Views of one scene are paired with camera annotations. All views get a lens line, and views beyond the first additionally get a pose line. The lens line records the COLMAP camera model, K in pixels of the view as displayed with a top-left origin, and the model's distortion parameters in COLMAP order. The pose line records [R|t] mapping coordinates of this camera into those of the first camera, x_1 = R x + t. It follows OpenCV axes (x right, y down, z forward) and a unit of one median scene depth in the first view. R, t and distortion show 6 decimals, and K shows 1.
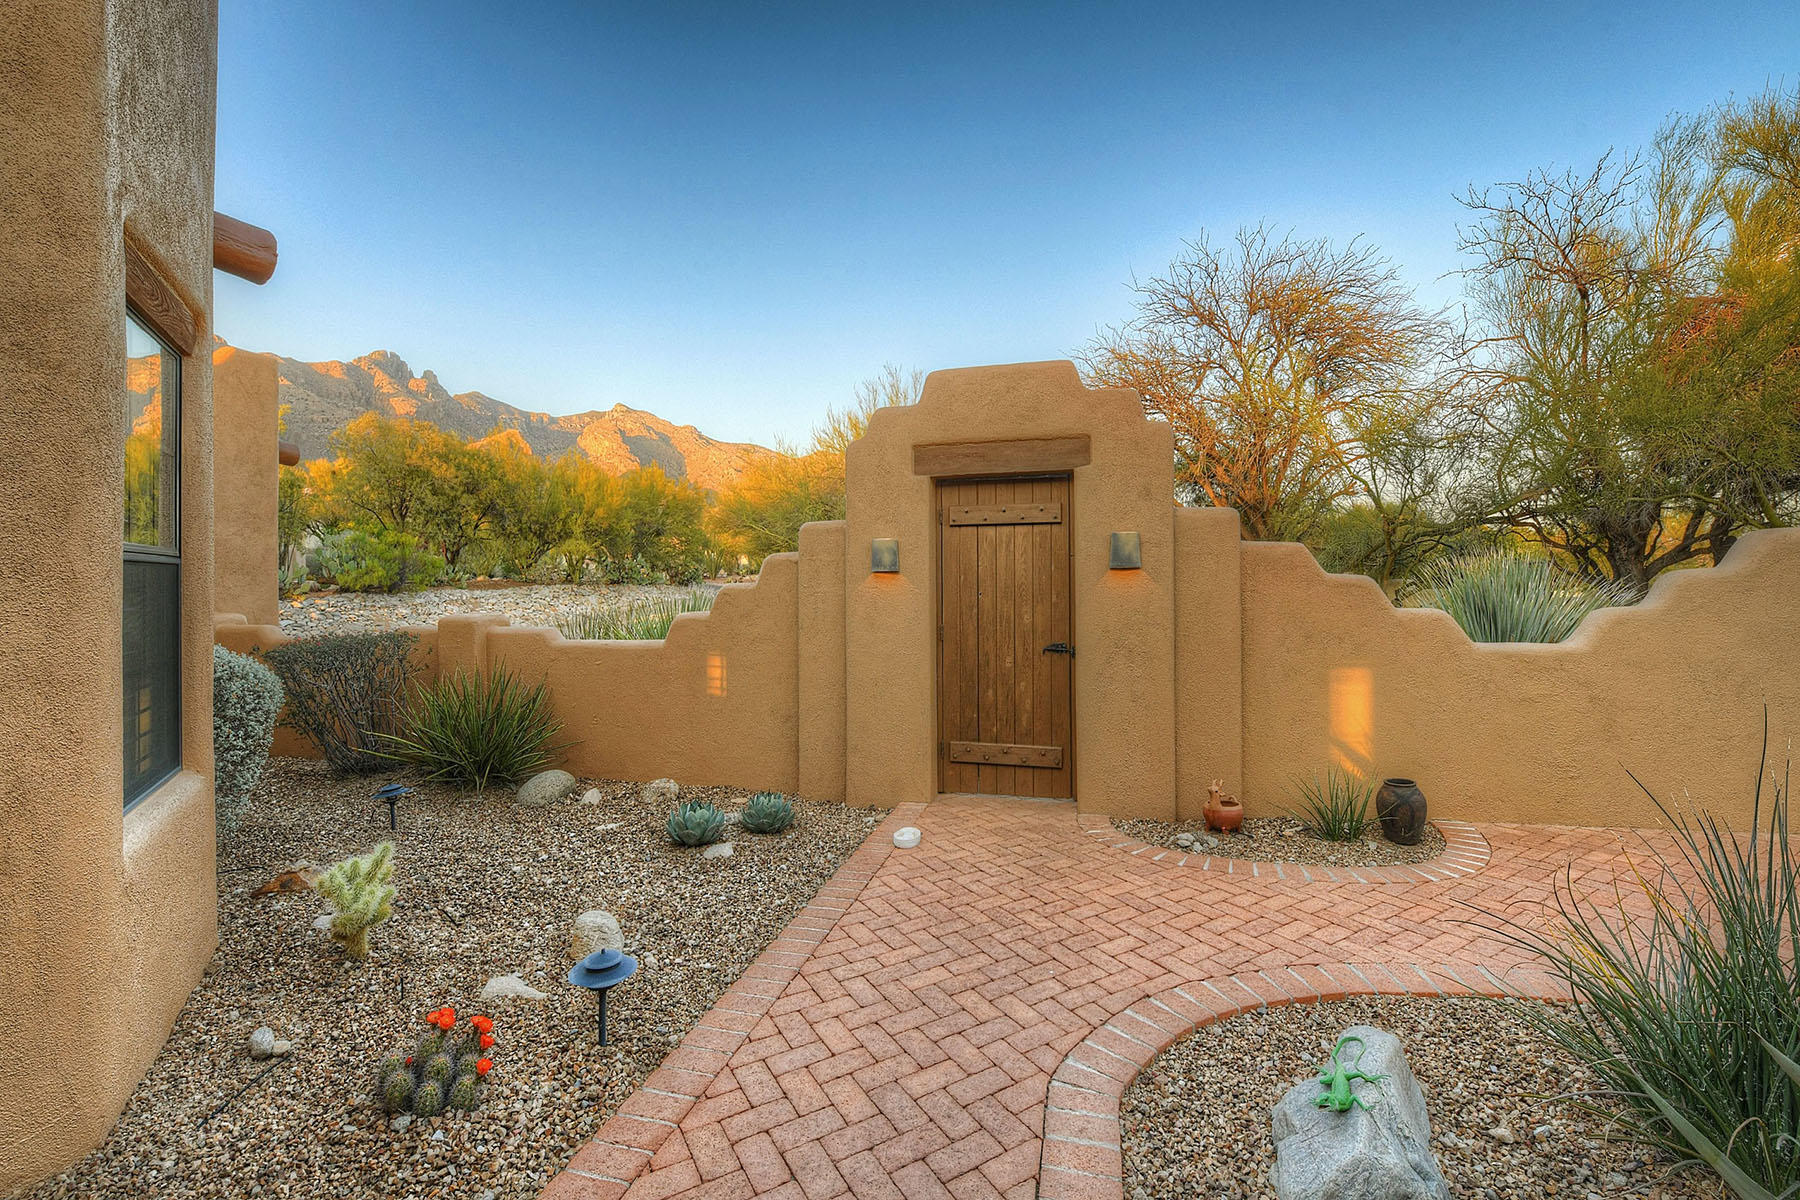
lens RADIAL K [[767.5, 0, 900.3], [0, 767.5, 579.5], [0, 0, 1]] dist [-0.019214, -0.000294]
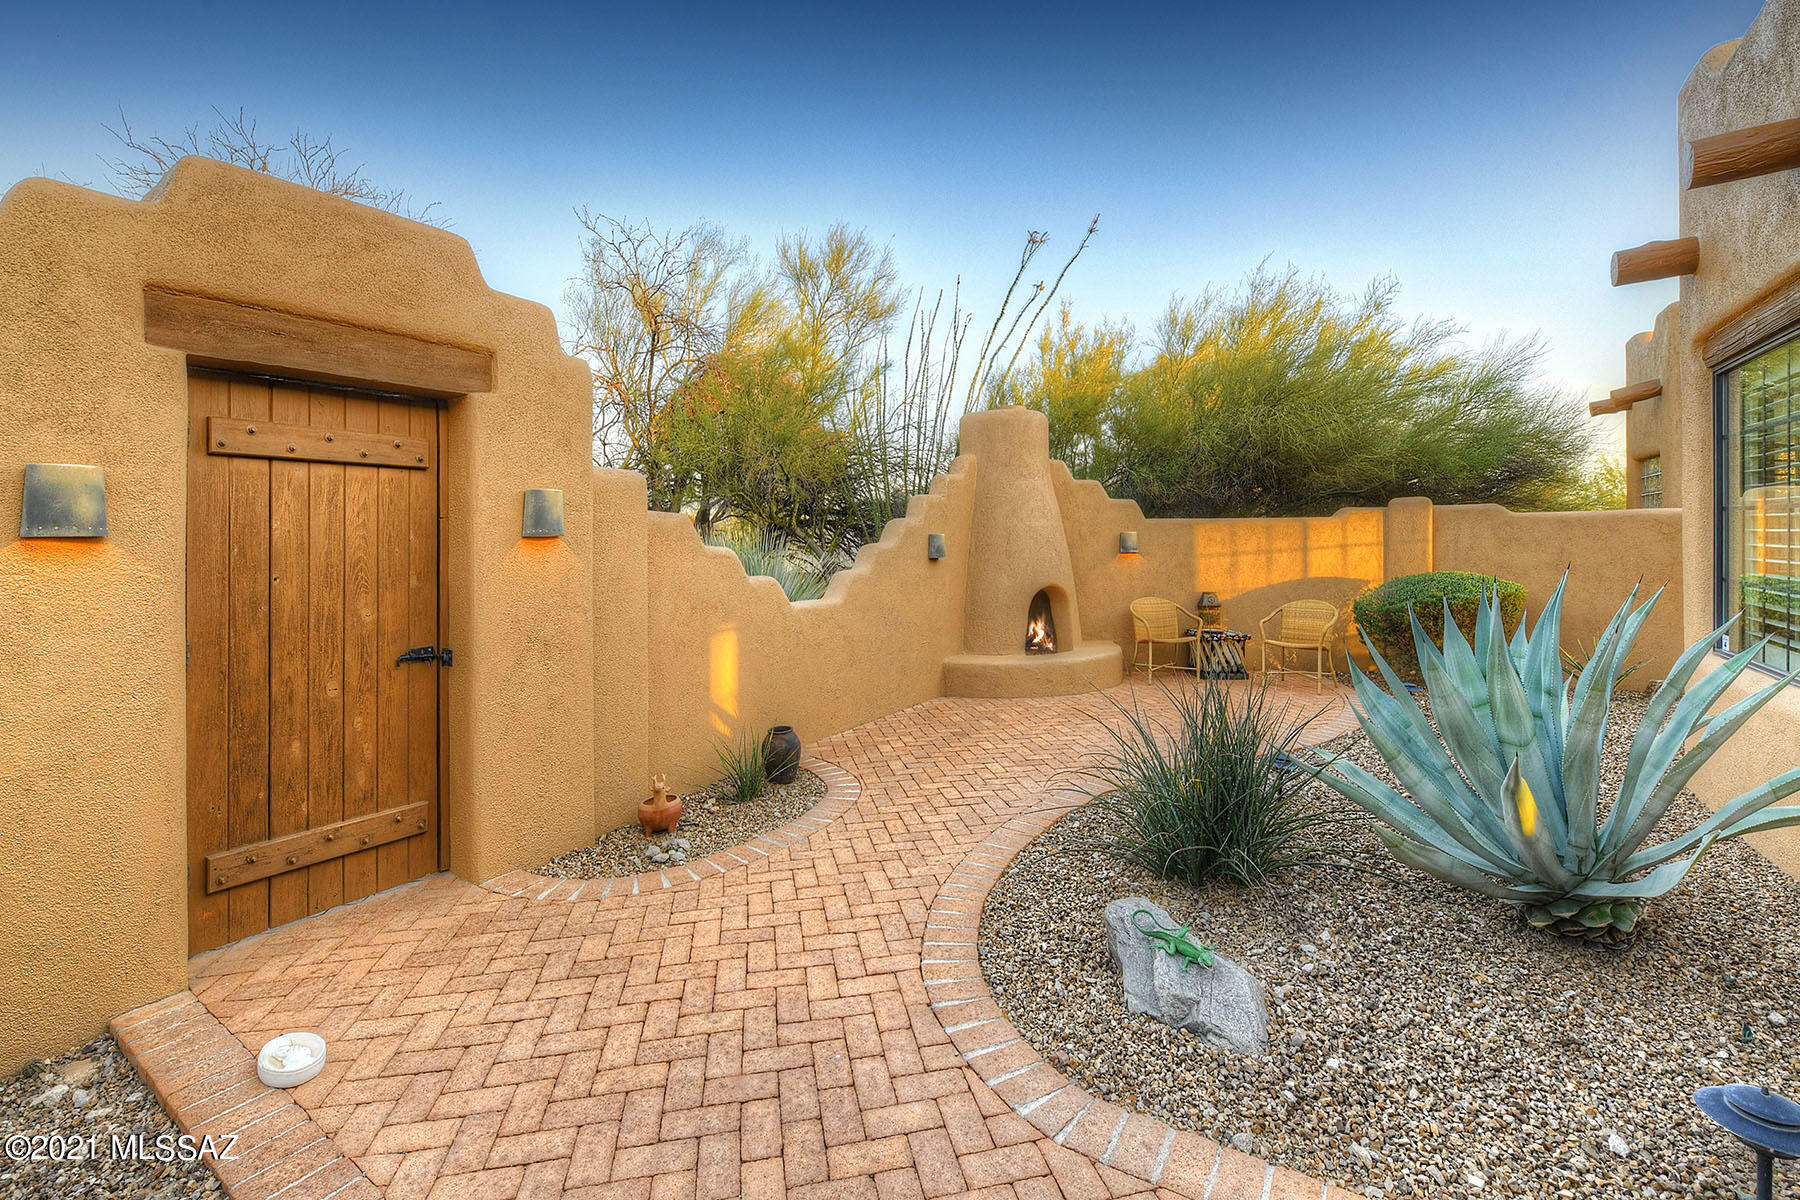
lens RADIAL K [[744.2, 0, 905.0], [0, 744.2, 552.0], [0, 0, 1]] dist [-0.016649, -0.000510]
pose [[0.322757, -0.004177, 0.946473, -0.294596], [0.012964, 0.999916, -0.000008, 0.005345], [-0.946393, 0.012273, 0.322784, 0.423761]]
